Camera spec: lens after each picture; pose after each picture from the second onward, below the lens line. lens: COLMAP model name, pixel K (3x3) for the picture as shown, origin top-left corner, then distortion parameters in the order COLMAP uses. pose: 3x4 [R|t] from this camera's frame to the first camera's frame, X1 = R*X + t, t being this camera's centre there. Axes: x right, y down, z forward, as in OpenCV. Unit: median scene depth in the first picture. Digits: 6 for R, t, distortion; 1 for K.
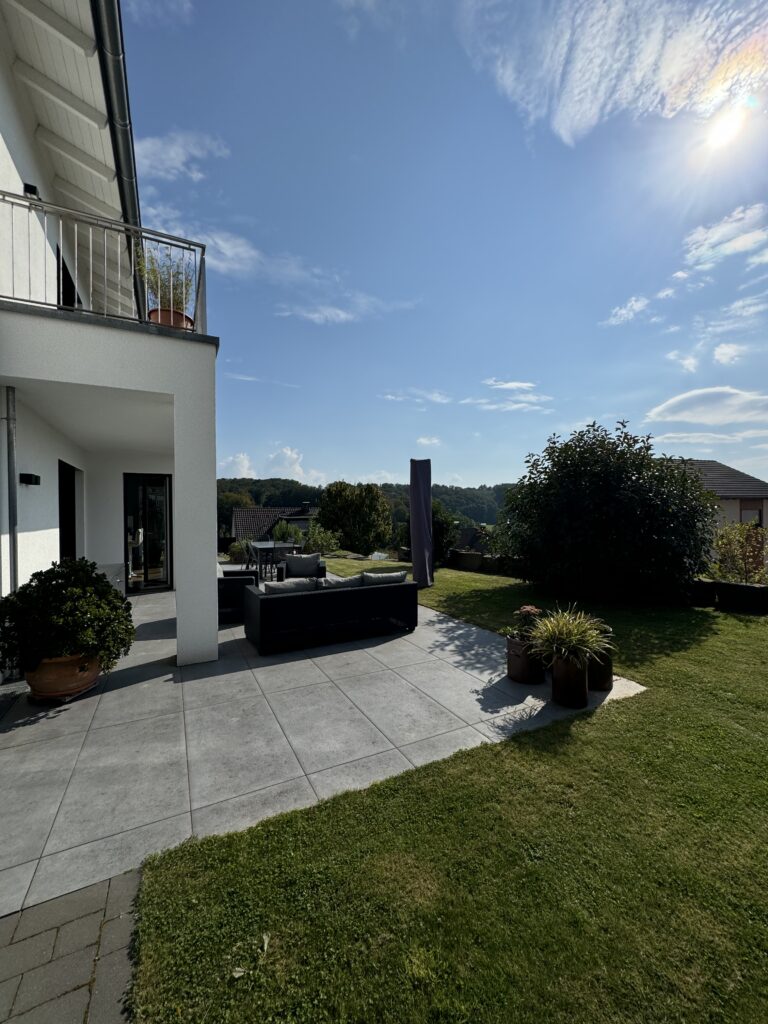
lens RADIAL K [[406.3, 0, 380.8], [0, 406.3, 512.6], [0, 0, 1]] dist [-0.006234, 0.000419]
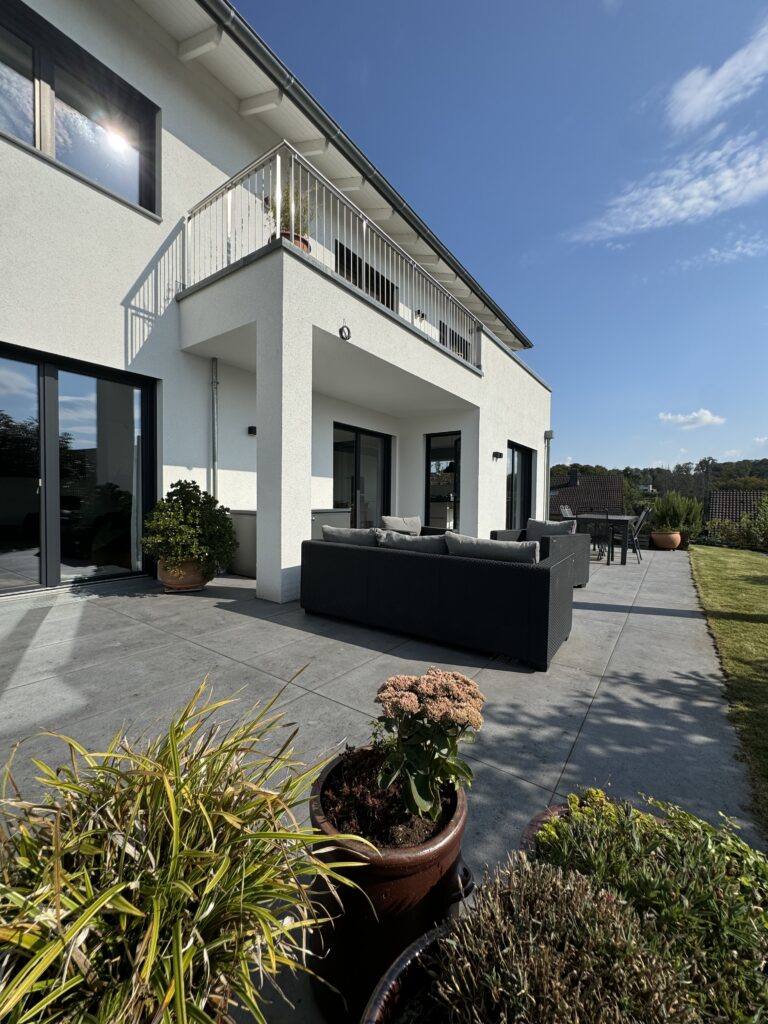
lens RADIAL K [[406.3, 0, 383.9], [0, 406.3, 507.7], [0, 0, 1]] dist [-0.006234, 0.000419]
pose [[0.449452, 0.035455, -0.892601, 0.452088], [-0.011492, 0.999359, 0.033908, 0.099022], [0.893231, -0.004982, 0.449571, 0.698728]]
